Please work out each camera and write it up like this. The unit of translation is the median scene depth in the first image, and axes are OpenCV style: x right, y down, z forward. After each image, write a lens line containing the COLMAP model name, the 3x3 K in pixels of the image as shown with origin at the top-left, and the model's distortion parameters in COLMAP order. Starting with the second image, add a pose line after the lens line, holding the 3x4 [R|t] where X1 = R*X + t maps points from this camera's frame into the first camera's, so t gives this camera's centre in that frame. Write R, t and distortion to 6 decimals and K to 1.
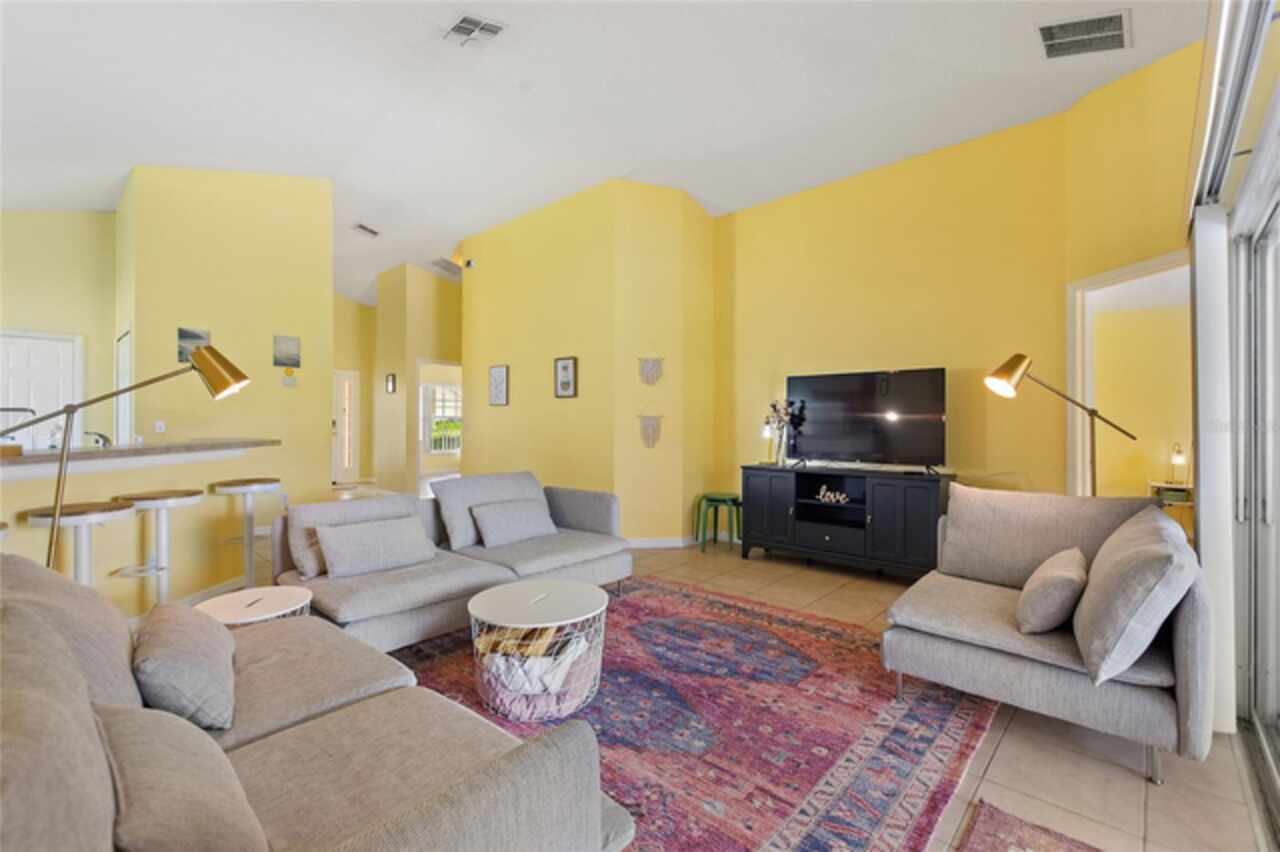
lens RADIAL K [[558.6, 0, 631.4], [0, 558.6, 422.2], [0, 0, 1]] dist [0.002211, -0.000851]
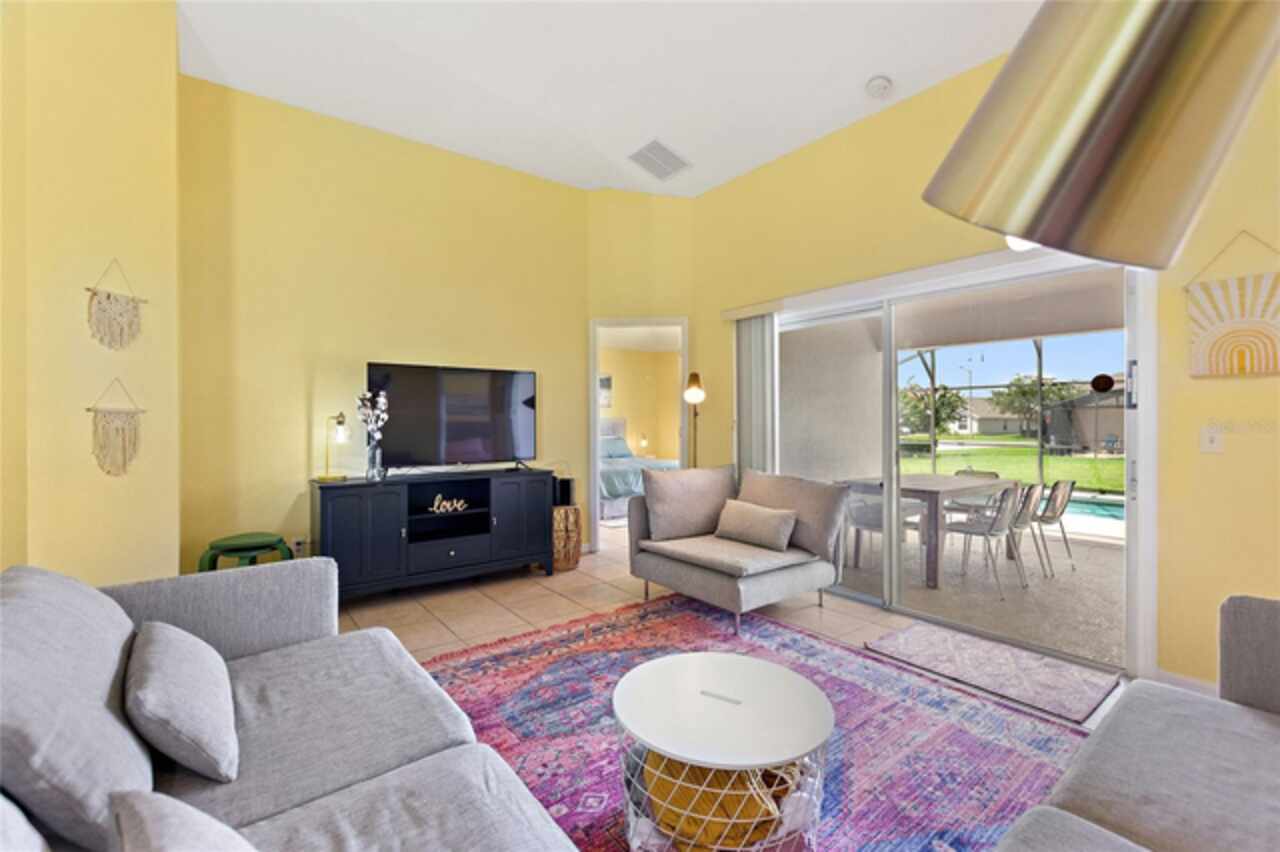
lens RADIAL K [[558.6, 0, 633.3], [0, 558.6, 421.6], [0, 0, 1]] dist [0.002211, -0.000851]
pose [[0.160131, -0.004402, 0.987086, -0.600420], [0.001177, 0.999990, 0.004269, -0.003873], [-0.987095, 0.000478, 0.160135, 0.734288]]
